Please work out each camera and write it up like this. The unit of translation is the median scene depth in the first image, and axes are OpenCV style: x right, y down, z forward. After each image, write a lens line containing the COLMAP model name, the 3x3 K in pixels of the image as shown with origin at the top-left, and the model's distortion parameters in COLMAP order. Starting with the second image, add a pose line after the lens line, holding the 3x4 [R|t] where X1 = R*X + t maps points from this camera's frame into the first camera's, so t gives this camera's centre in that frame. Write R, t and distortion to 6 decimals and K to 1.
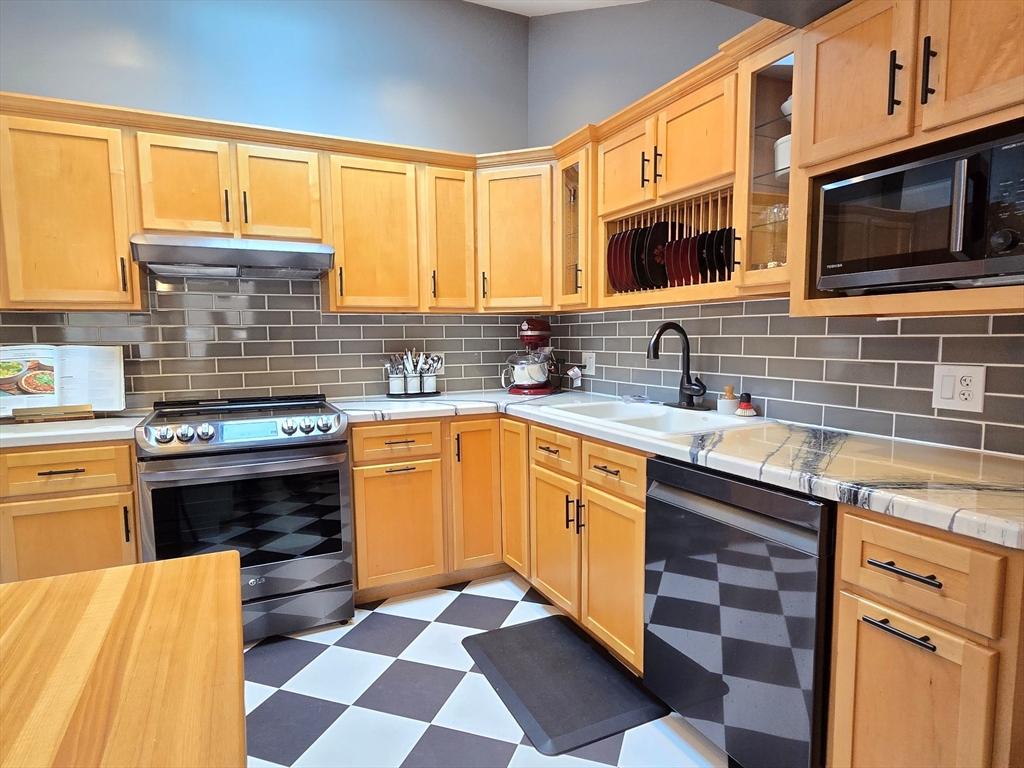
lens RADIAL K [[576.4, 0, 512.2], [0, 576.4, 390.9], [0, 0, 1]] dist [0.000118, -0.003296]
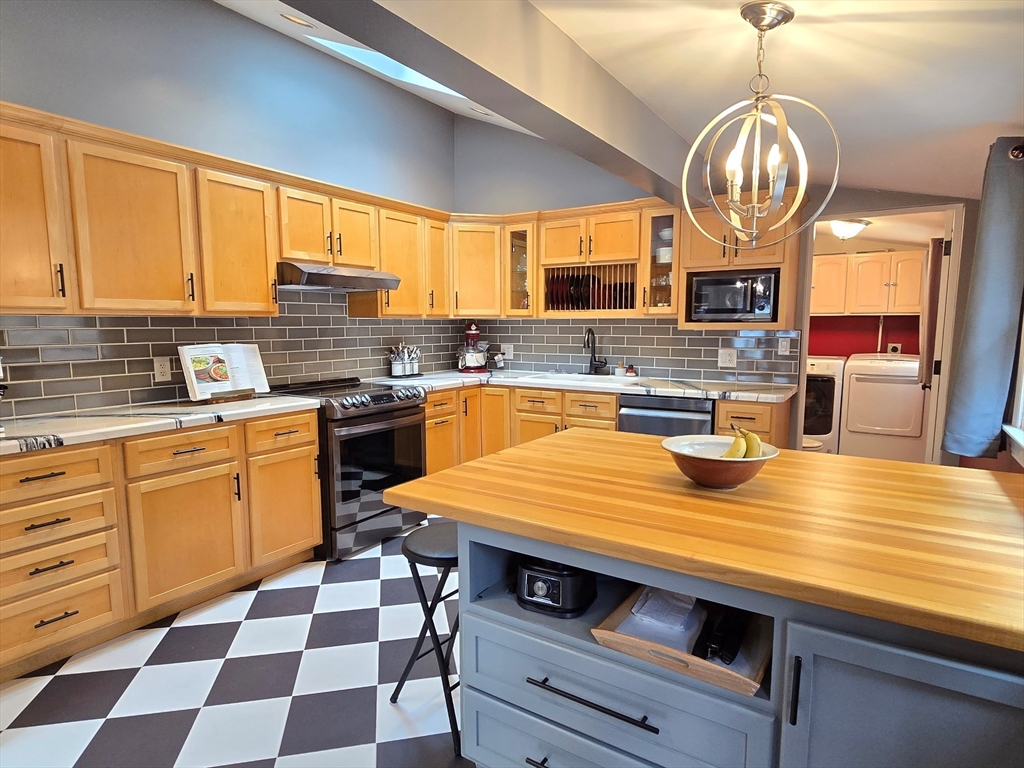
lens RADIAL K [[576.4, 0, 512.2], [0, 576.4, 390.9], [0, 0, 1]] dist [0.000118, -0.003296]
pose [[0.853051, -0.052058, 0.519224, -0.875159], [0.041809, 0.998631, 0.031434, 0.012810], [-0.520150, -0.005106, 0.854060, -0.433746]]
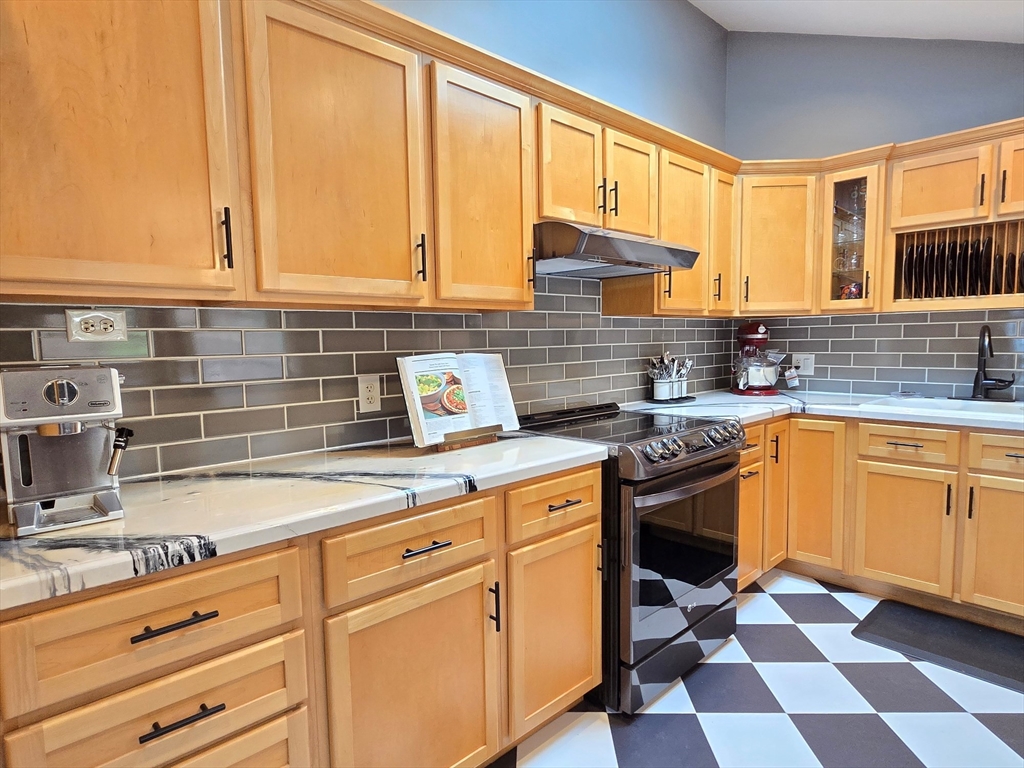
lens RADIAL K [[576.4, 0, 512.2], [0, 576.4, 390.9], [0, 0, 1]] dist [0.000118, -0.003296]
pose [[0.953733, -0.033641, 0.298768, -0.920896], [0.035995, 0.999349, -0.002379, -0.020412], [-0.298493, 0.013023, 0.954323, 0.191867]]
